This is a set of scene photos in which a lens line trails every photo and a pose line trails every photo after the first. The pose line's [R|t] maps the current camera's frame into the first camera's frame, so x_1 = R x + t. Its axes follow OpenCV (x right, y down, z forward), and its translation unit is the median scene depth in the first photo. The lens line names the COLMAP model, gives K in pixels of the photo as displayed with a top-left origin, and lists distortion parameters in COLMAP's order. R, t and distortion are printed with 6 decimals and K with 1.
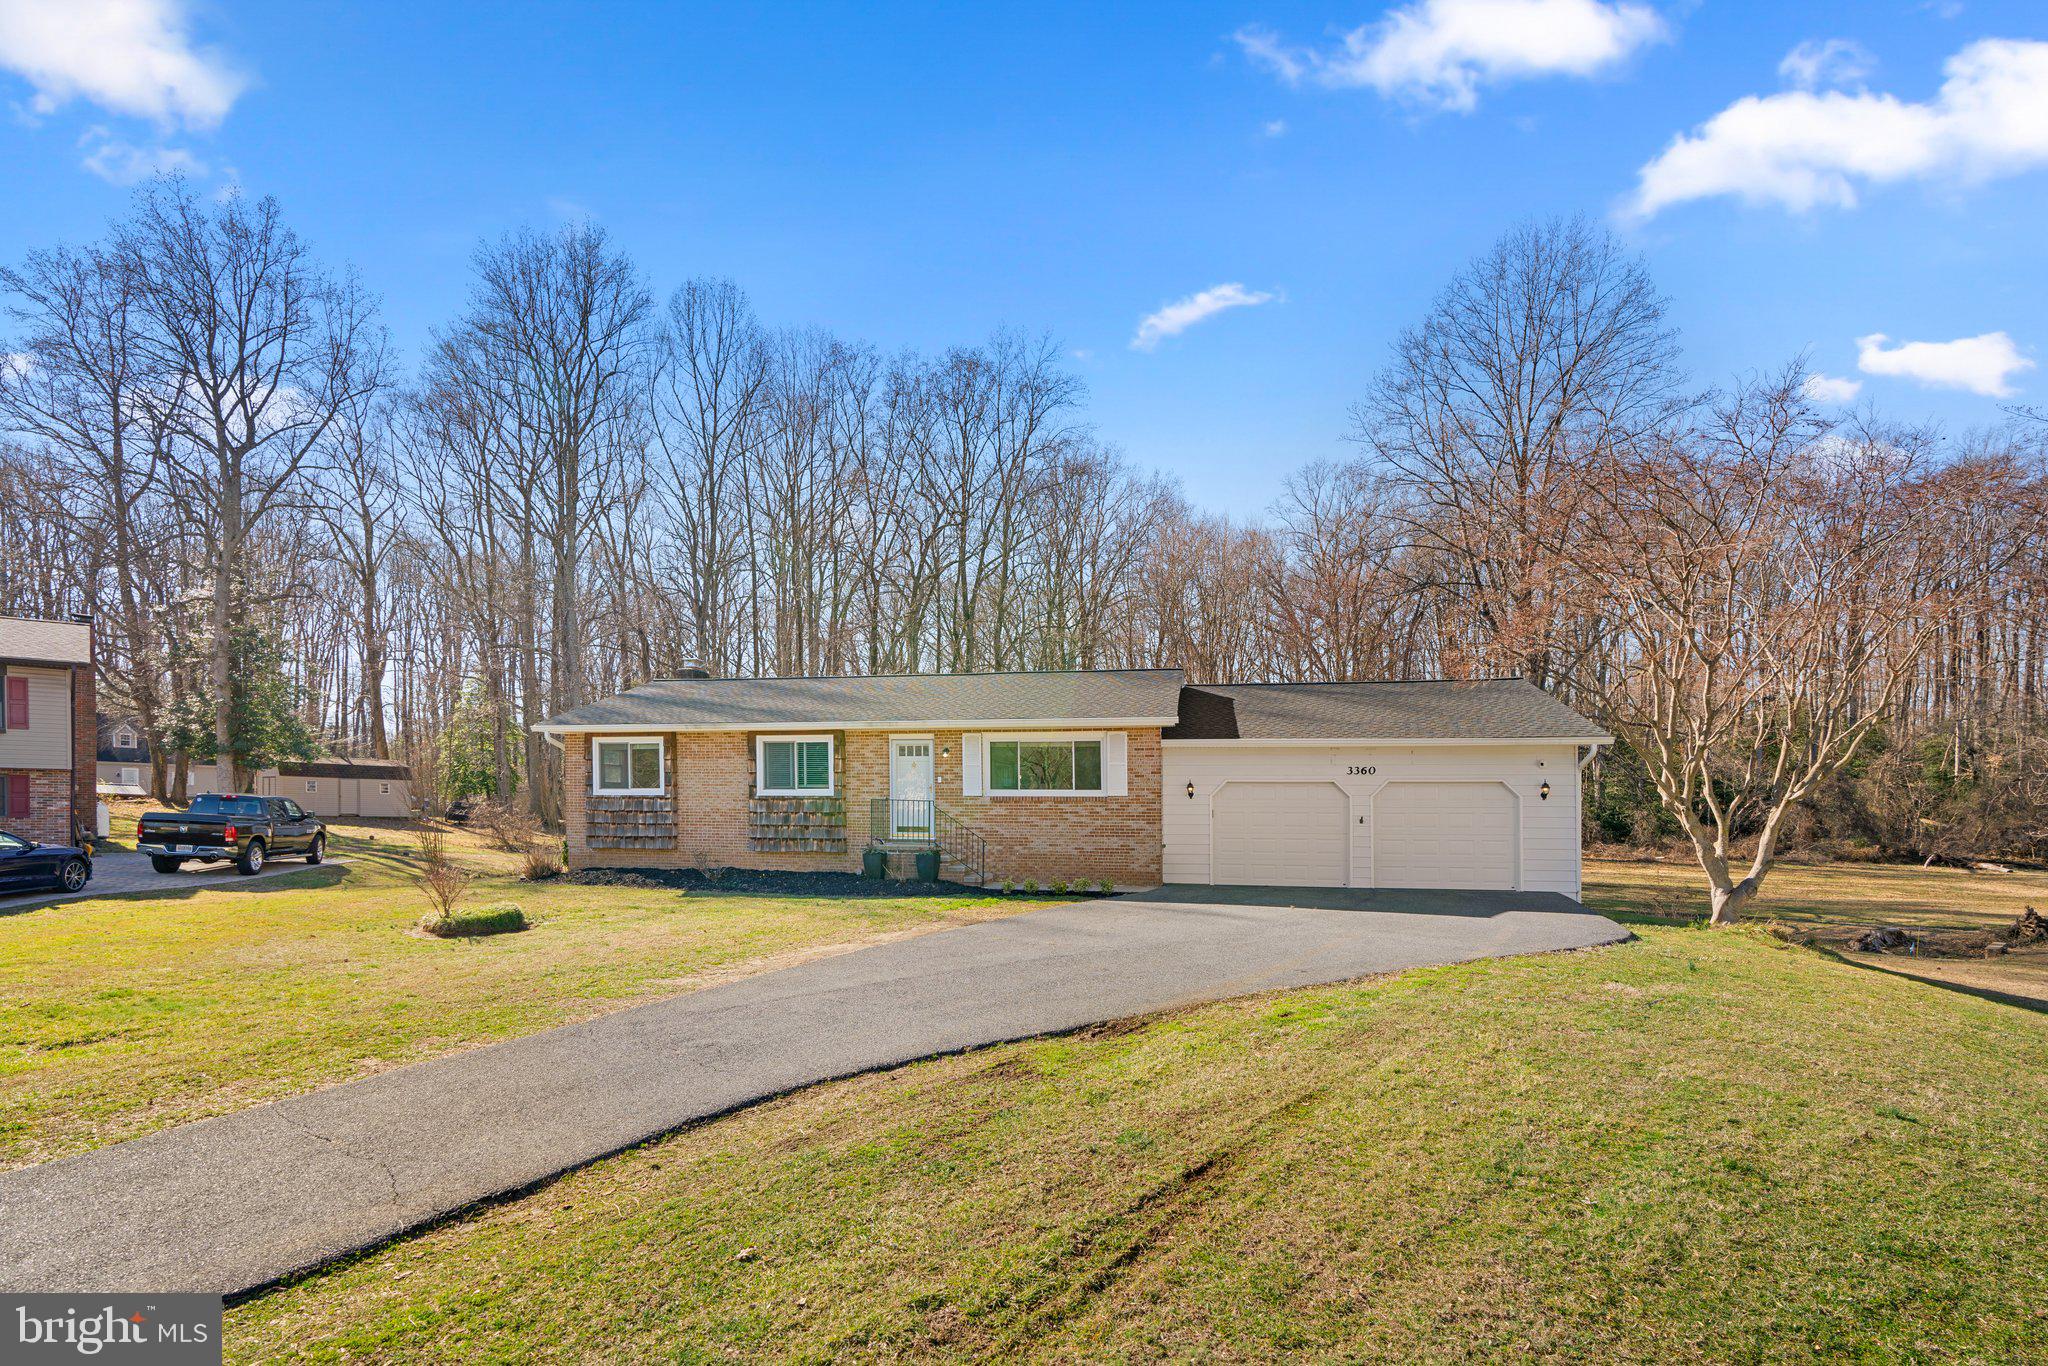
lens RADIAL K [[919.6, 0, 1017.0], [0, 919.6, 685.8], [0, 0, 1]] dist [-0.014895, 0.007048]
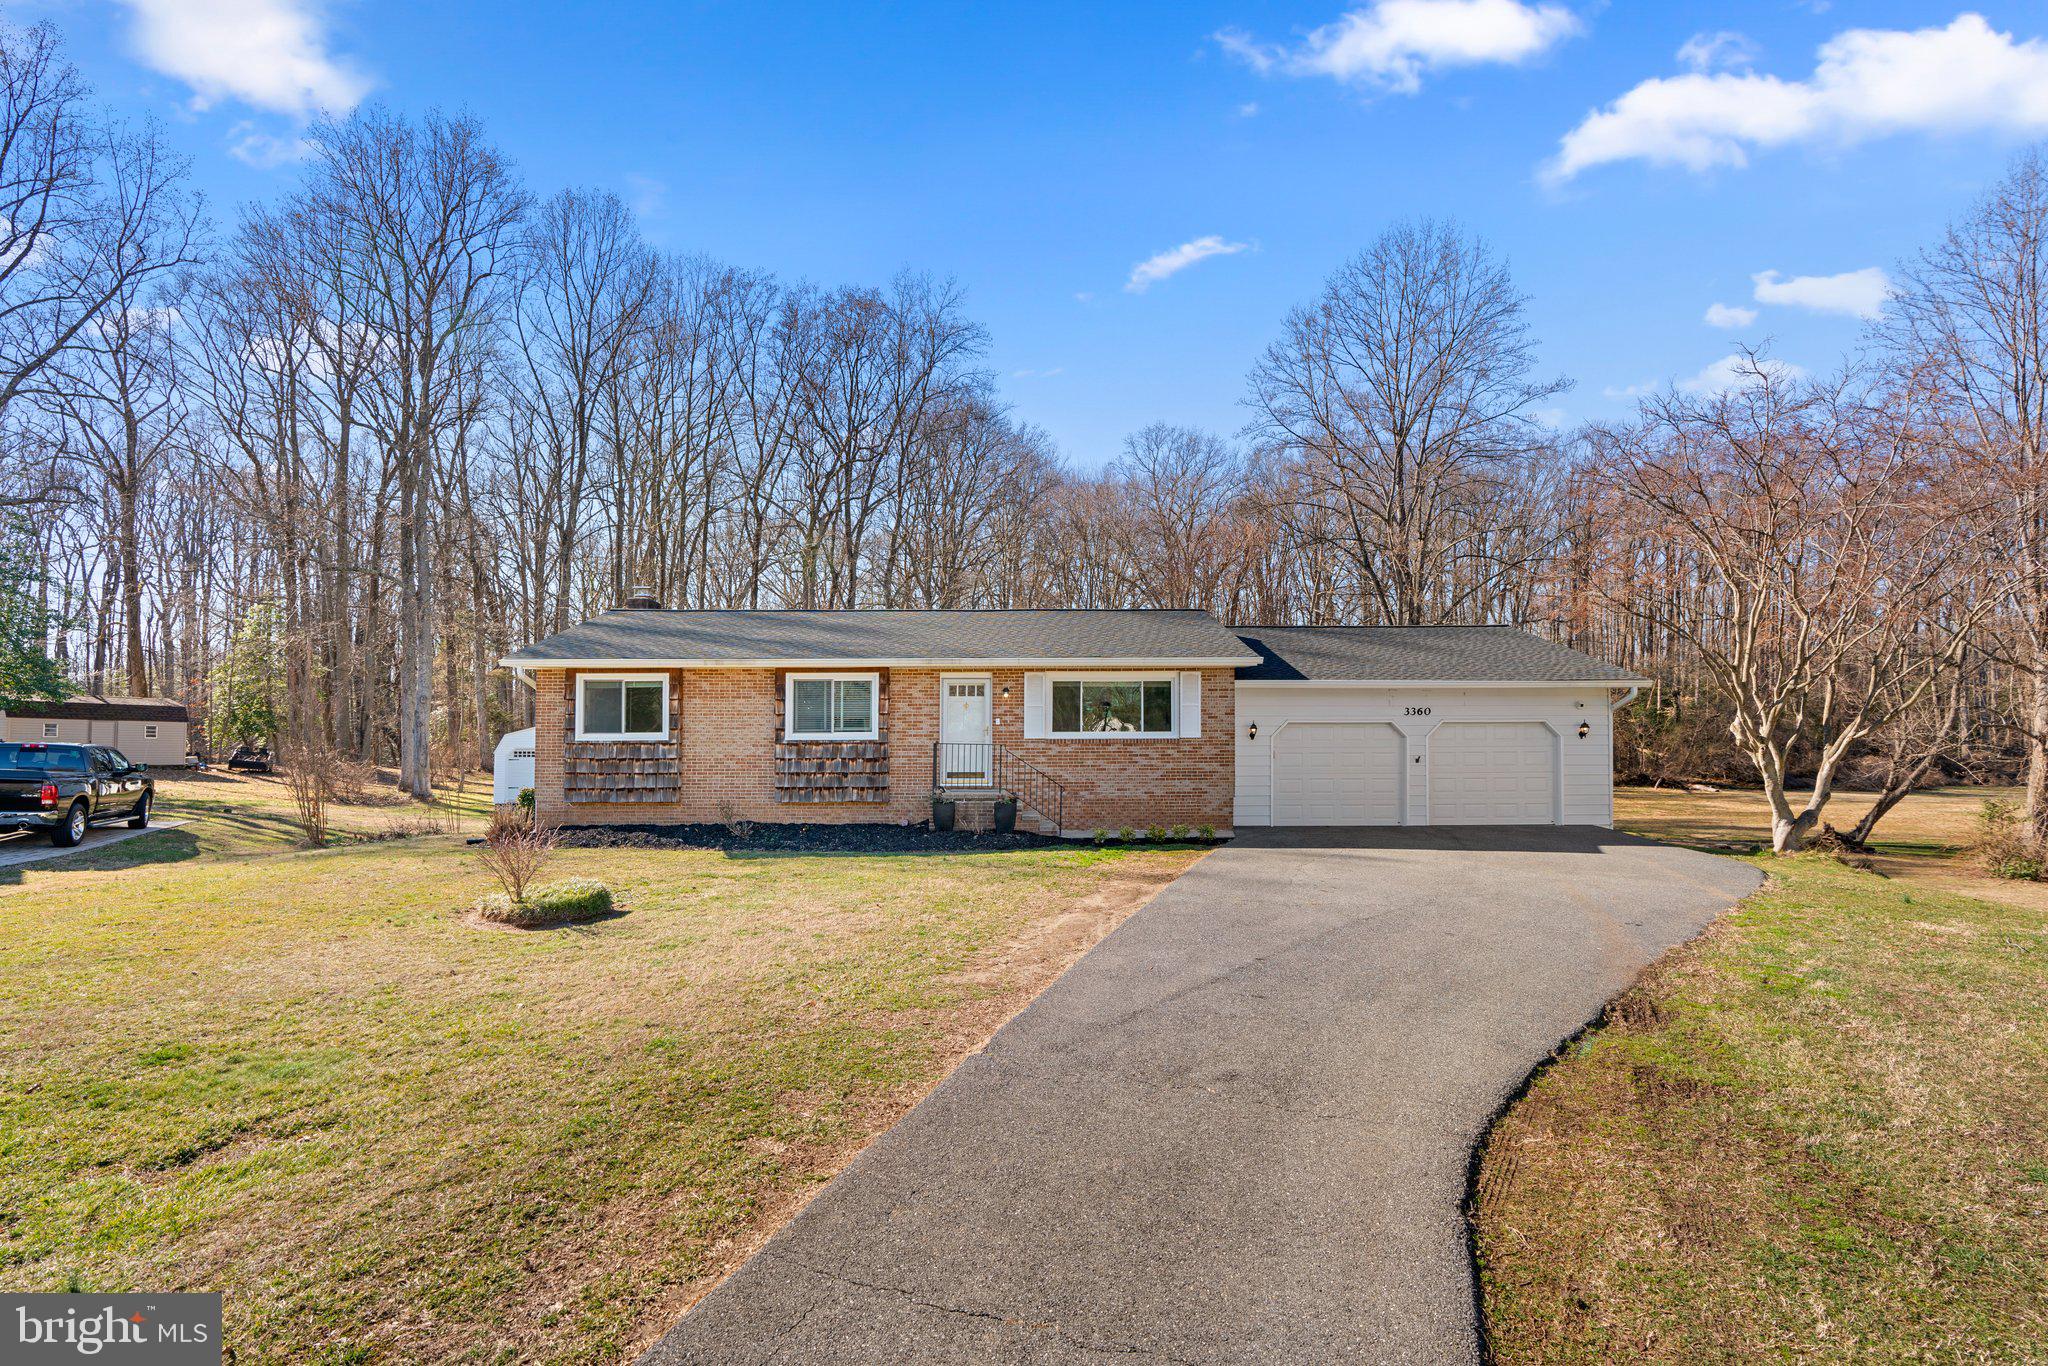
lens RADIAL K [[880.0, 0, 1024.9], [0, 880.0, 606.6], [0, 0, 1]] dist [-0.006197, 0.000583]
pose [[0.978048, 0.023094, 0.207096, -0.240087], [-0.018042, 0.999493, -0.026248, 0.007886], [-0.207597, 0.021936, 0.977968, 0.111376]]
